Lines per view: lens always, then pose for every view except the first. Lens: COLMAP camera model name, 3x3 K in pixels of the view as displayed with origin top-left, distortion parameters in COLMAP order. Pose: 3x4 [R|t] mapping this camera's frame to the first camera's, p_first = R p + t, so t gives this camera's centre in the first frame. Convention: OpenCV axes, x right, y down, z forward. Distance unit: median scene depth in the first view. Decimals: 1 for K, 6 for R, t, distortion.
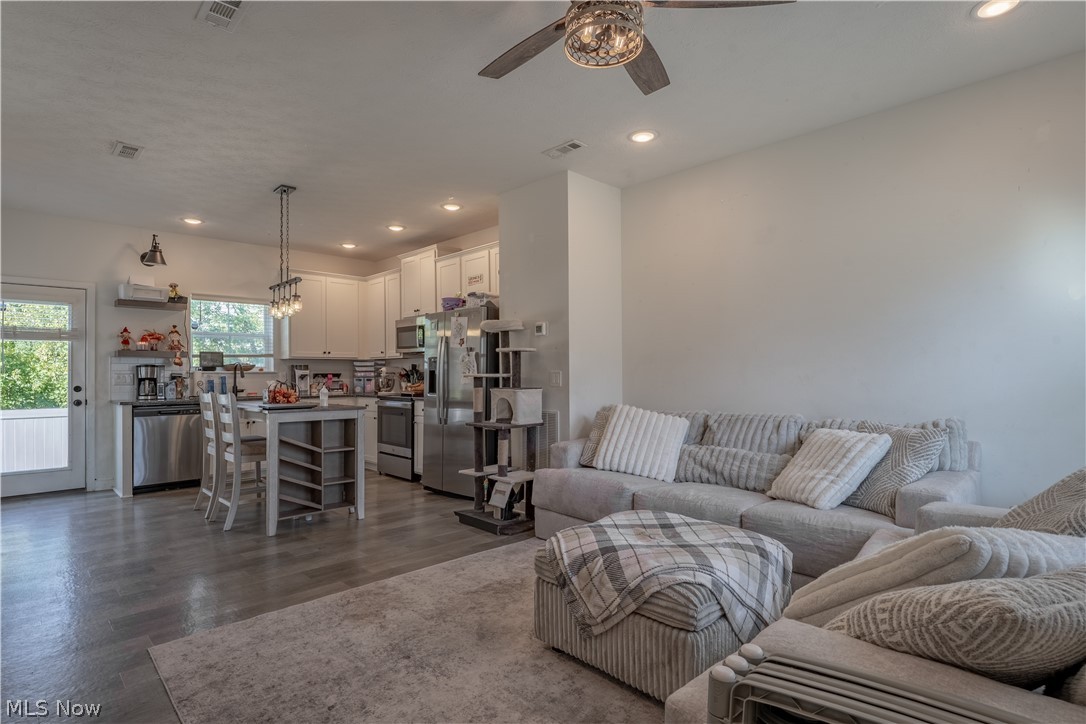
lens RADIAL K [[564.6, 0, 543.0], [0, 564.6, 362.0], [0, 0, 1]] dist [0.000465, 0.000067]
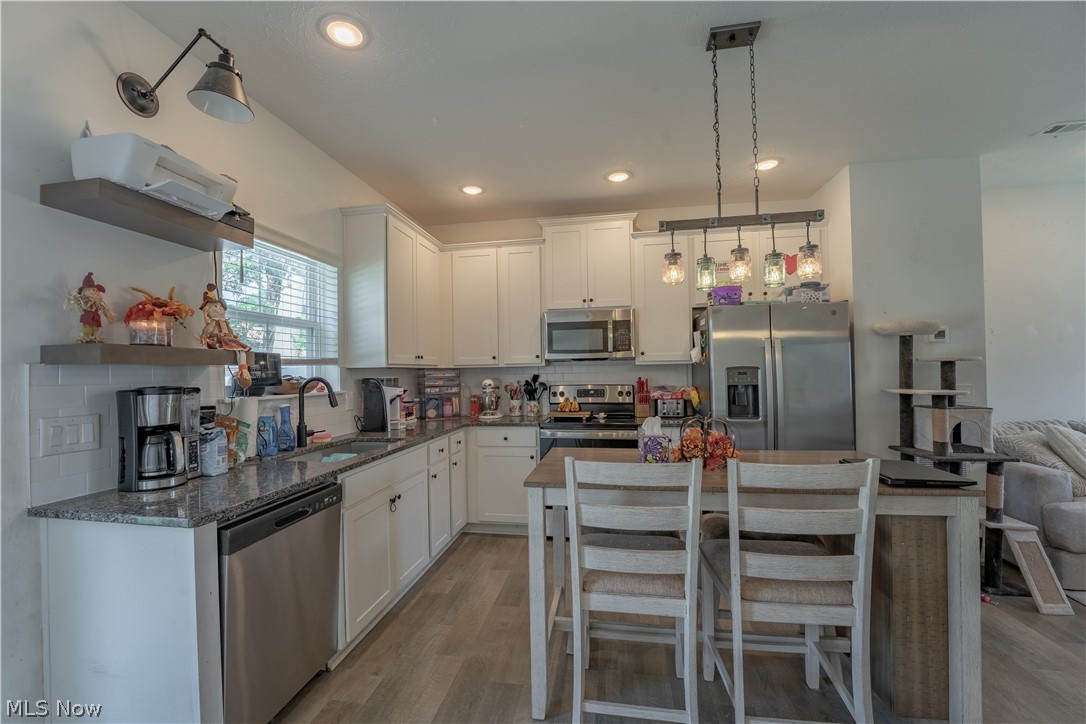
lens RADIAL K [[445.7, 0, 543.0], [0, 445.7, 362.0], [0, 0, 1]] dist [-0.012010, -0.000014]
pose [[0.798660, 0.005486, 0.601758, -0.678340], [-0.001010, 0.999969, -0.007776, -0.008878], [-0.601782, 0.005603, 0.798641, 0.641969]]
